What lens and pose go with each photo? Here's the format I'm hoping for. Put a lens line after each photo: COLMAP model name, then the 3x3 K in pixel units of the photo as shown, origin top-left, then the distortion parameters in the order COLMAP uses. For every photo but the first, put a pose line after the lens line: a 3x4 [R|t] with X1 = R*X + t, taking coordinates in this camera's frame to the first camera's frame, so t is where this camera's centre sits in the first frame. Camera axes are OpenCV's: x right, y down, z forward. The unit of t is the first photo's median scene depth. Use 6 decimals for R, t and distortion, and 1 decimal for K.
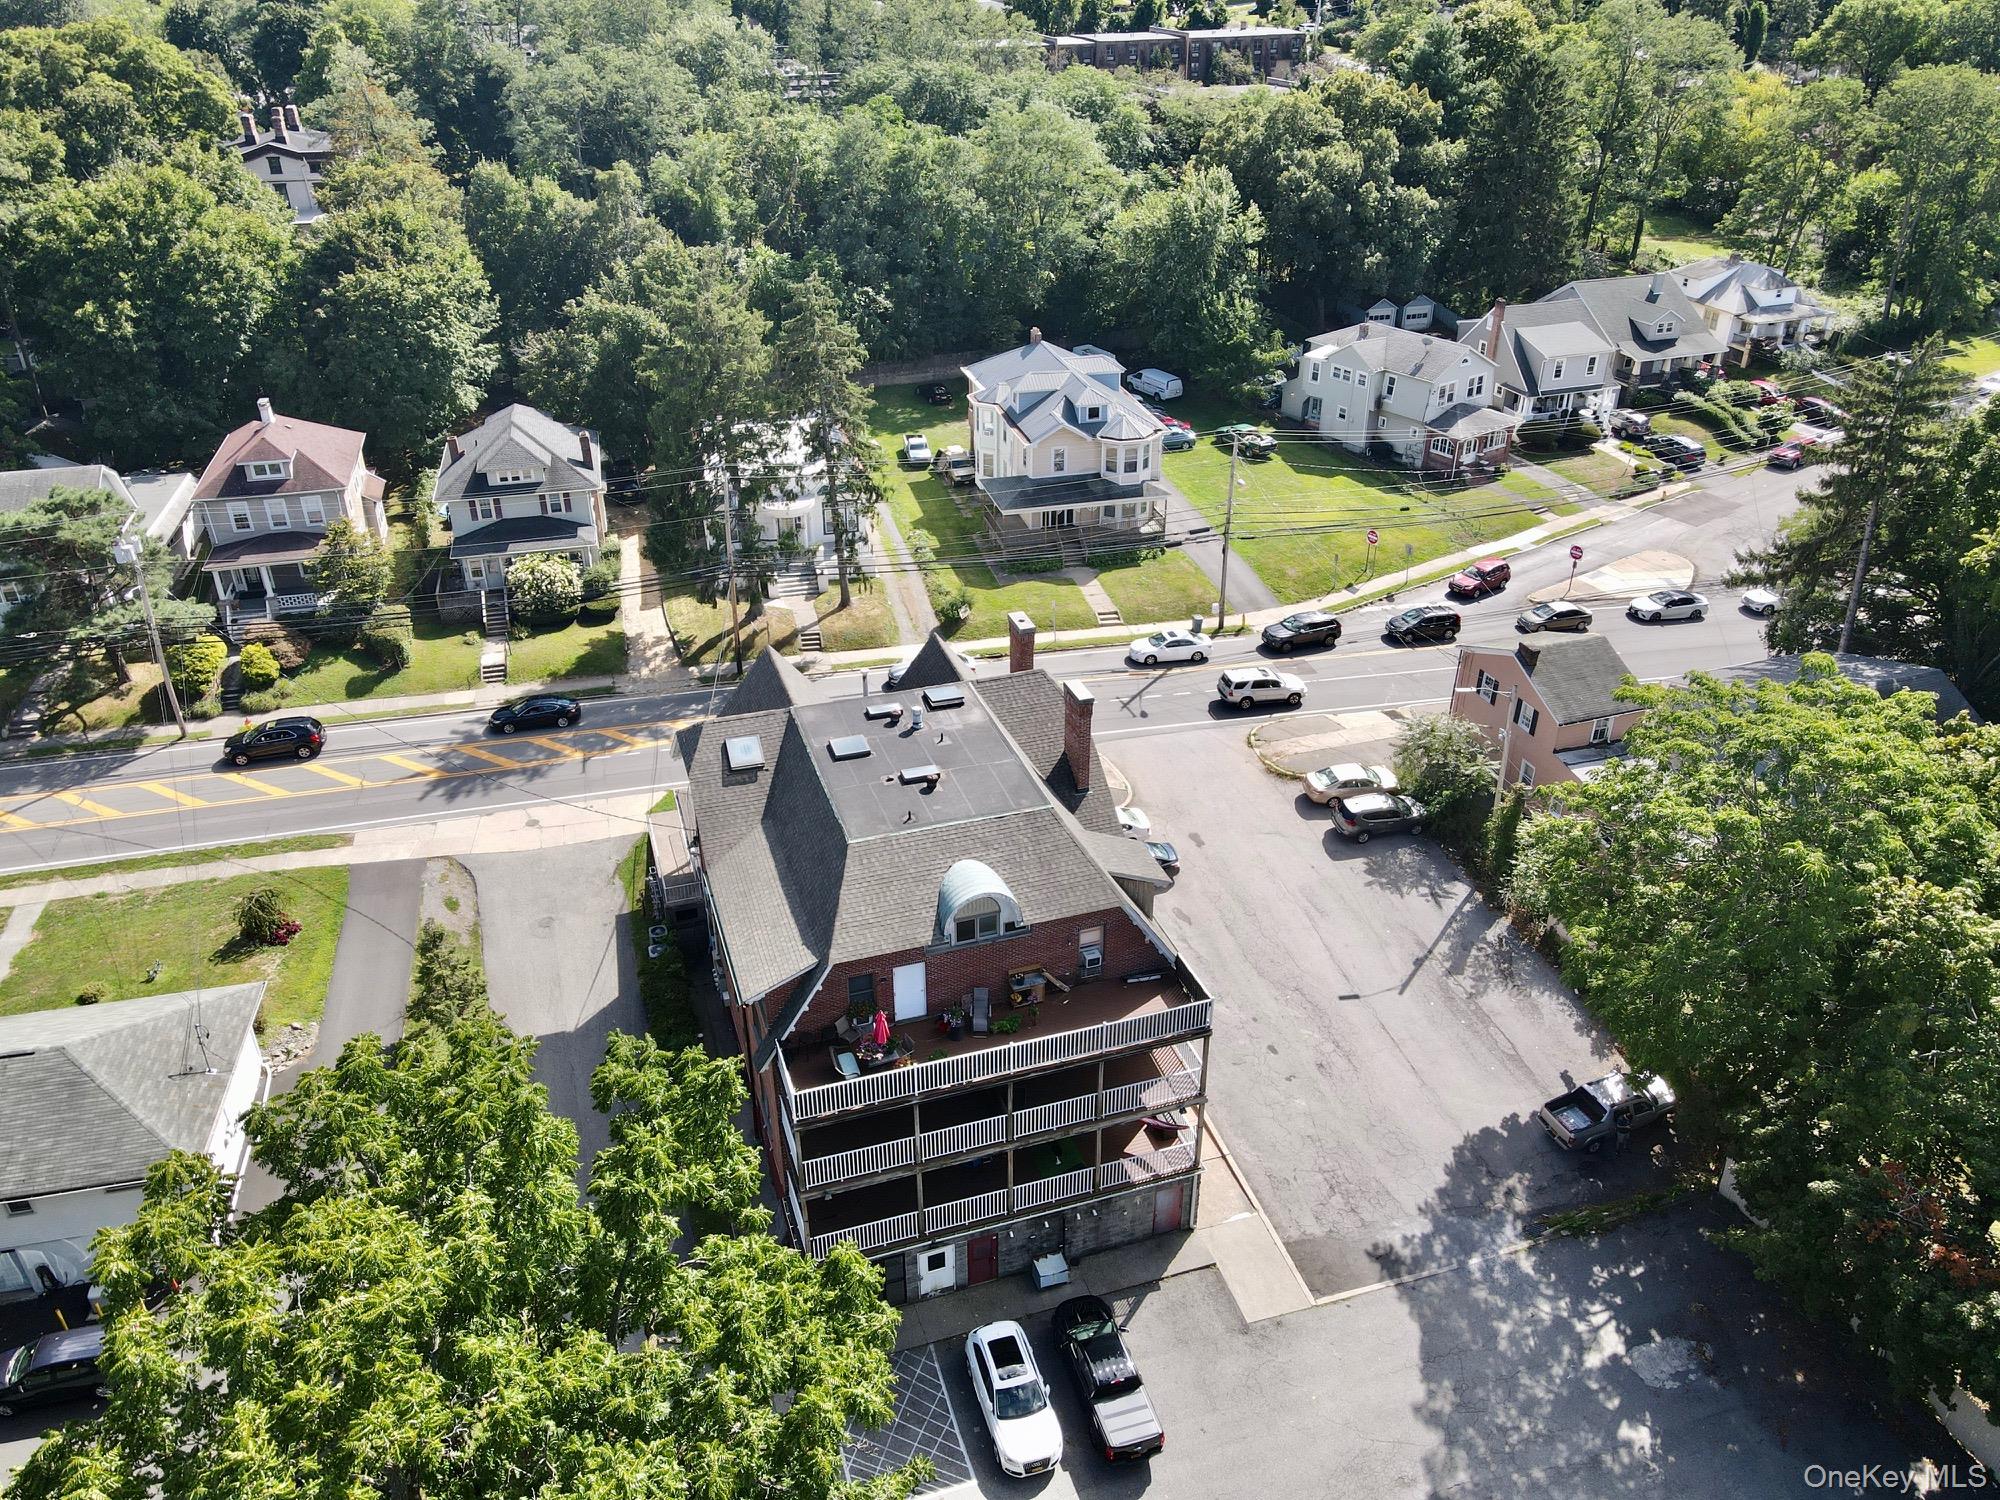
lens RADIAL K [[1488.6, 0, 983.5], [0, 1488.6, 722.9], [0, 0, 1]] dist [0.019930, -0.005807]
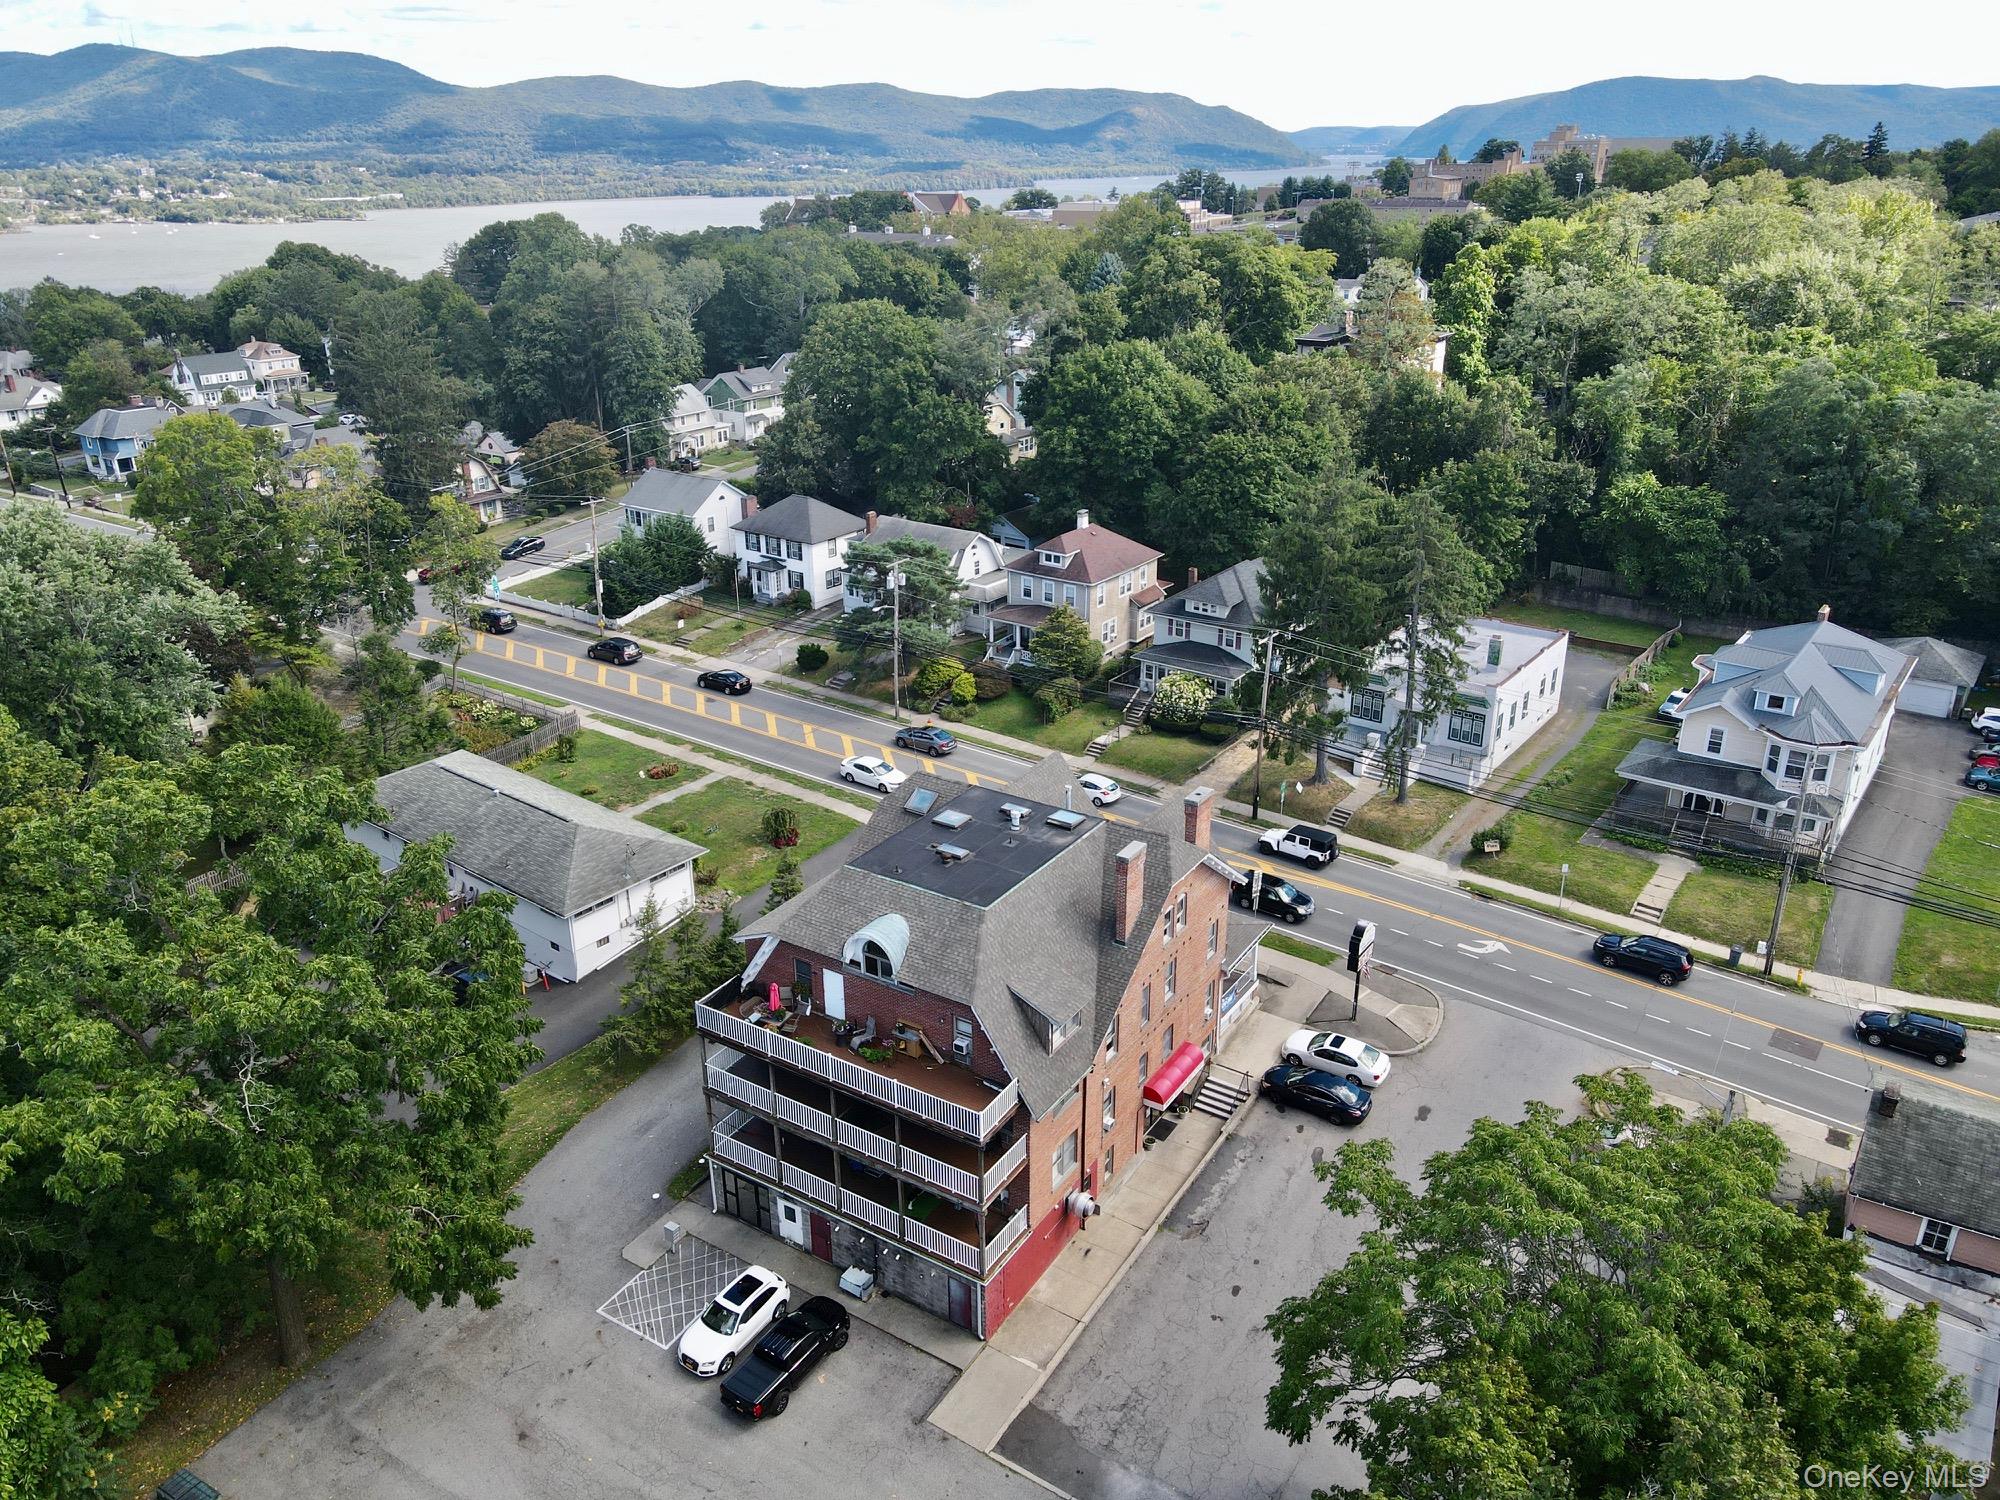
lens RADIAL K [[1488.6, 0, 983.5], [0, 1488.6, 722.9], [0, 0, 1]] dist [0.019930, -0.005807]
pose [[0.624182, 0.286256, -0.726949, 0.498018], [-0.370267, 0.927716, 0.047390, -0.077954], [0.687967, 0.239586, 0.685055, 0.099000]]
